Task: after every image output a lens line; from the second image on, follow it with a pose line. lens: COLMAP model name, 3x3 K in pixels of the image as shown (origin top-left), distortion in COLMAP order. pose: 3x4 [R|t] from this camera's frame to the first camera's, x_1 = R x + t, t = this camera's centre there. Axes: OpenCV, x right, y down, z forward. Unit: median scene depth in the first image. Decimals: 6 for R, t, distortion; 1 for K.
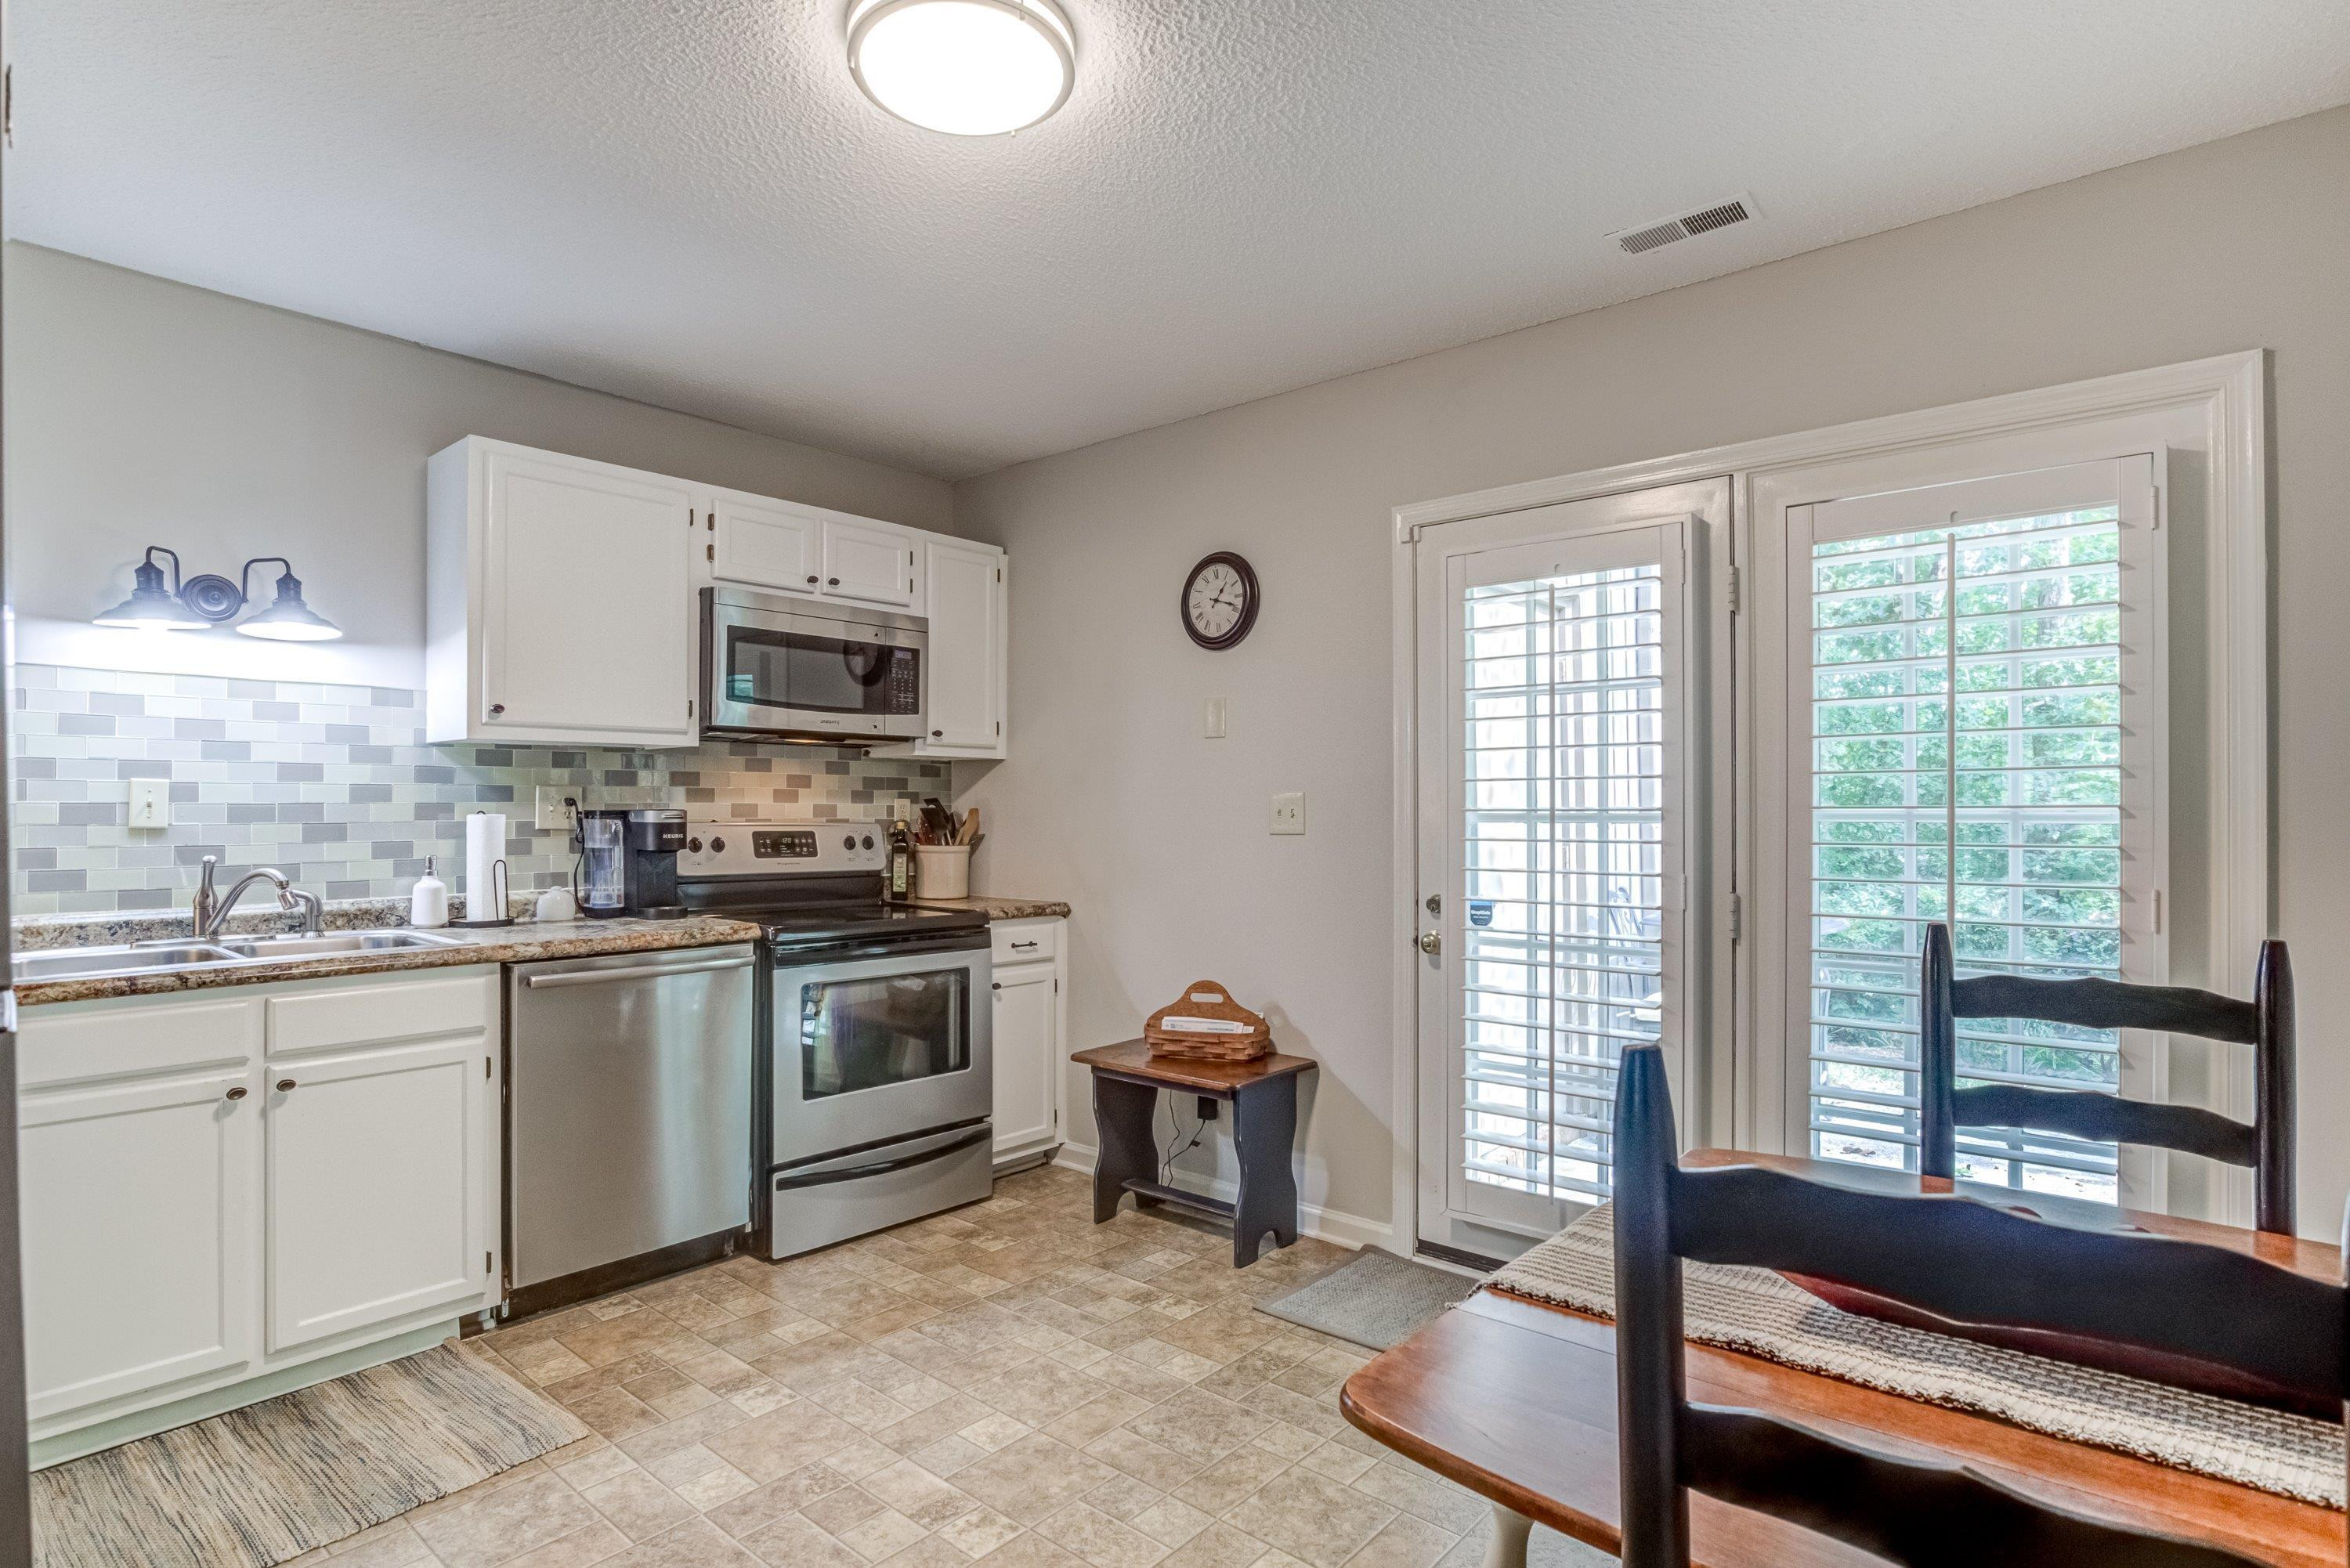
lens RADIAL K [[1171.0, 0, 1132.6], [0, 1171.0, 811.3], [0, 0, 1]] dist [0.000053, 0.001261]
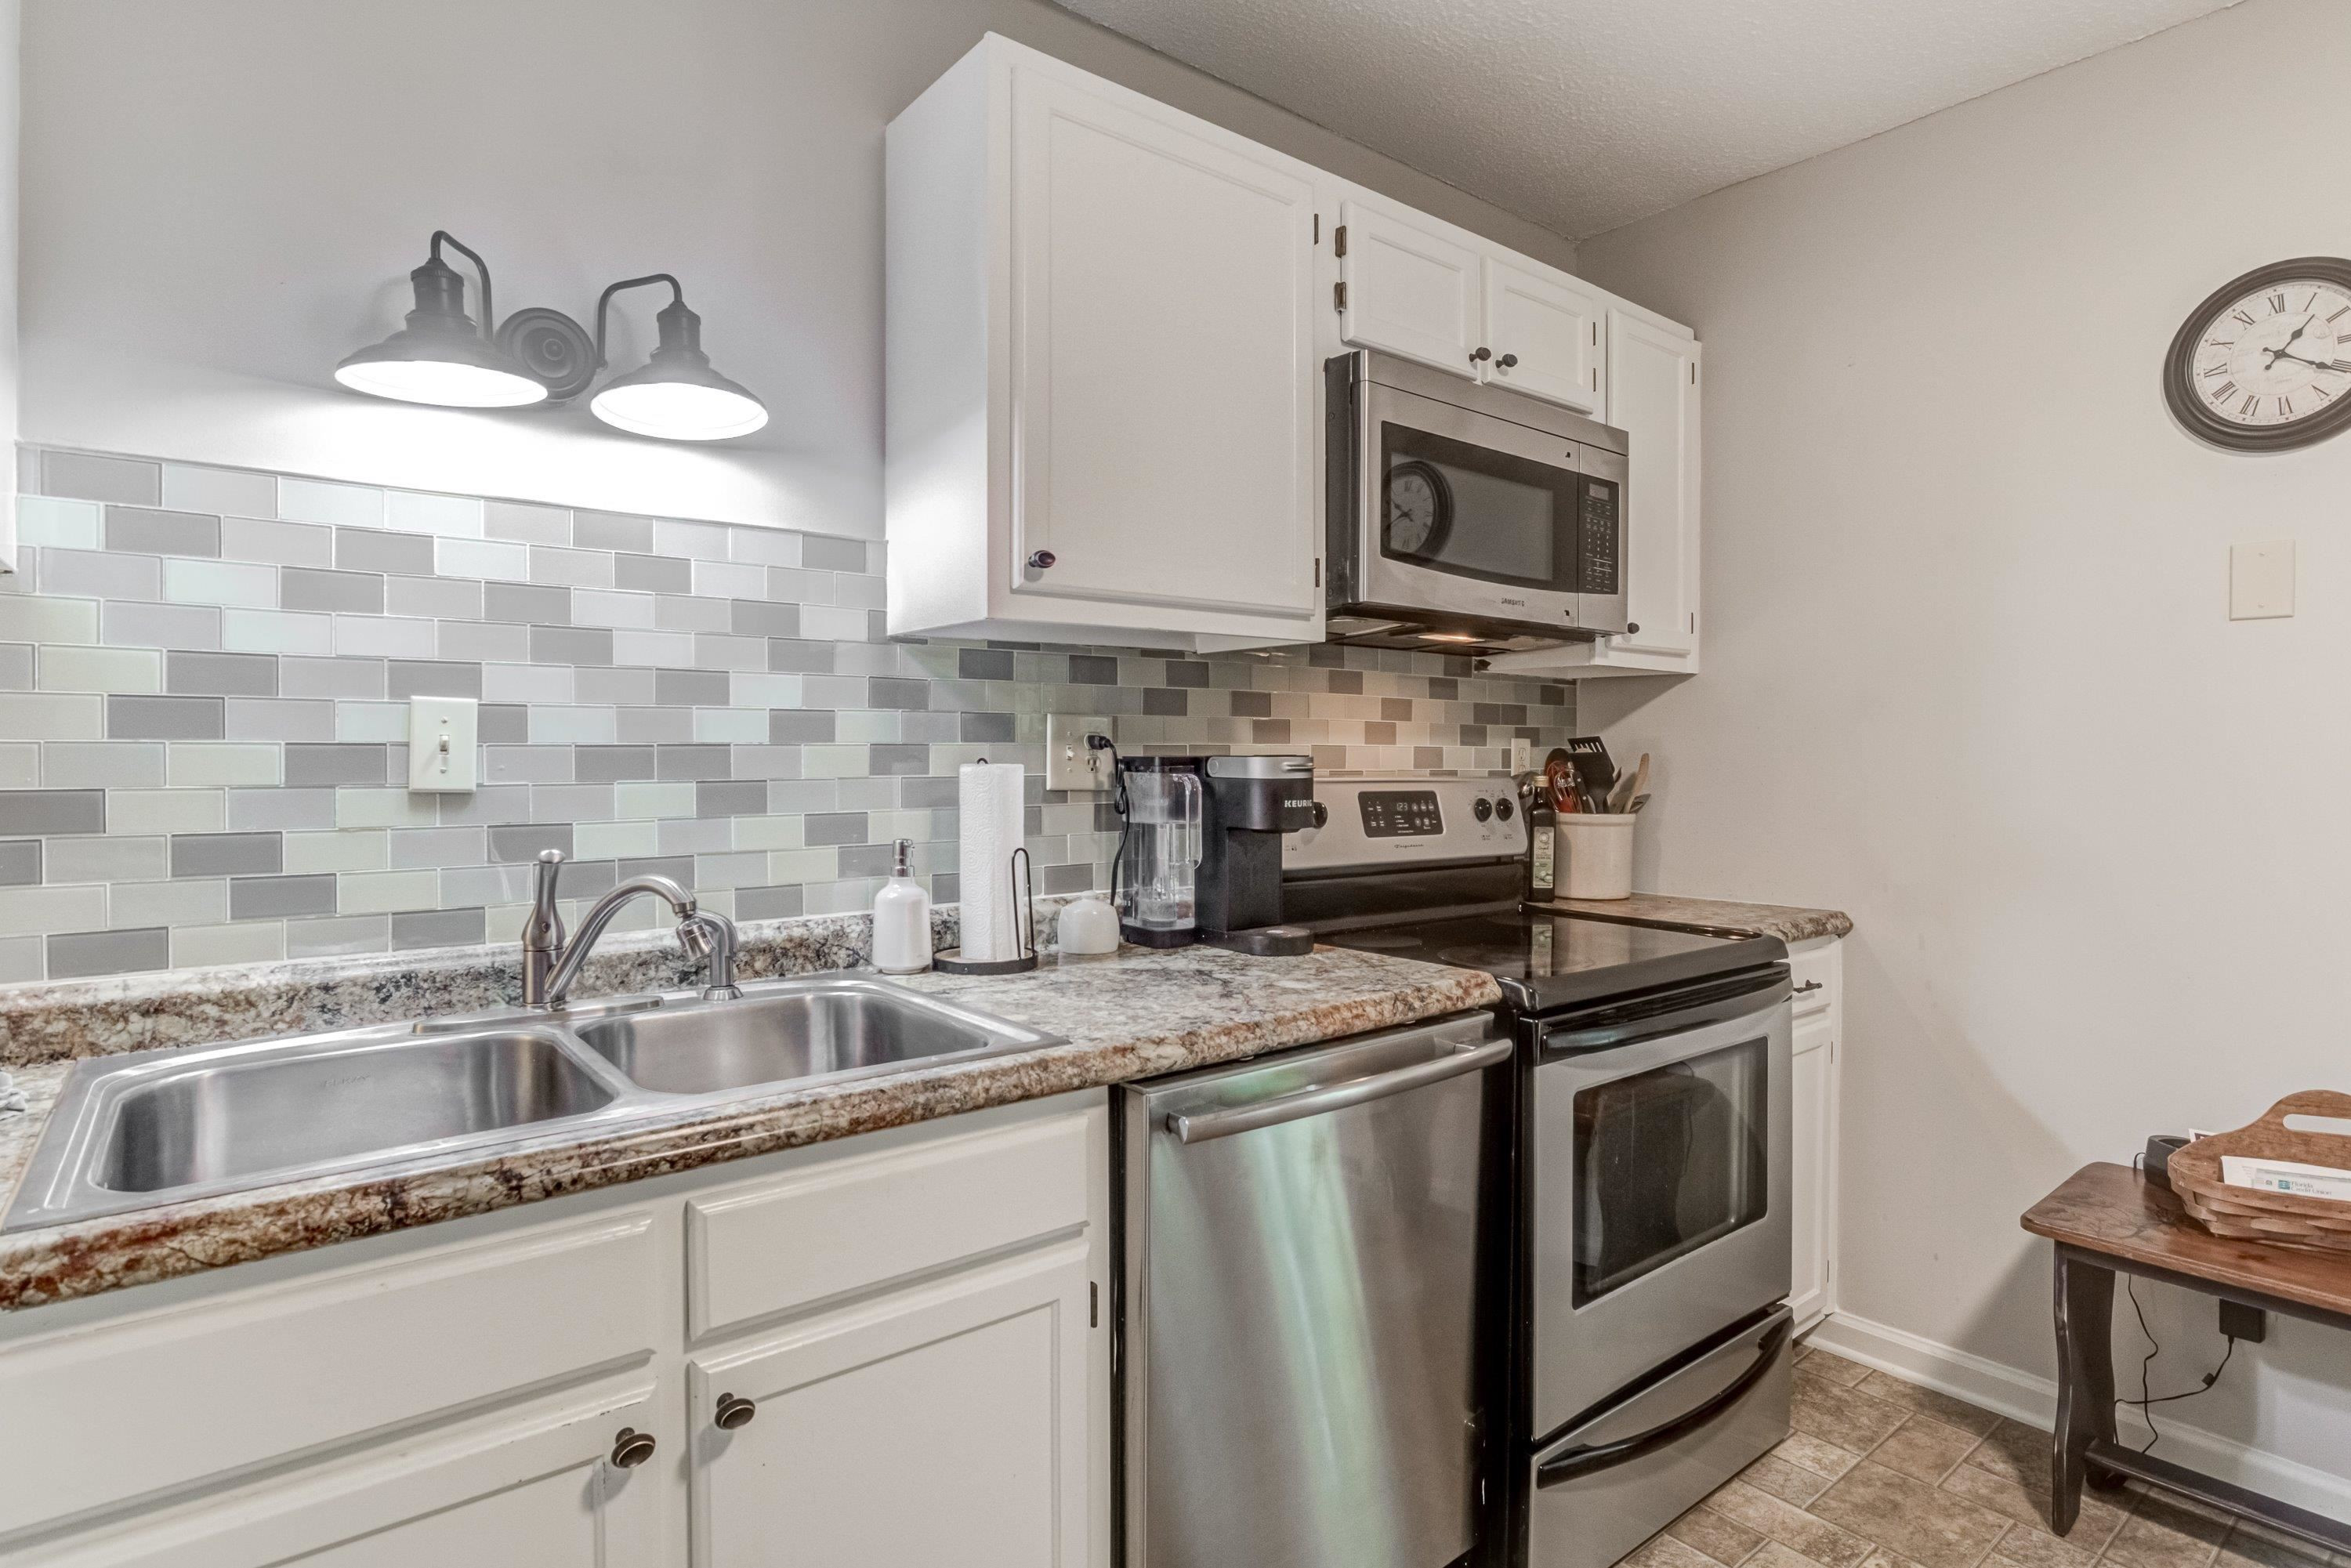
lens RADIAL K [[1198.8, 0, 1196.3], [0, 1198.8, 782.1], [0, 0, 1]] dist [-0.011966, 0.000356]
pose [[0.988630, 0.001681, -0.150357, -0.351067], [0.001255, 0.999810, 0.019431, 0.000050], [0.150361, -0.019399, 0.988441, 0.430601]]
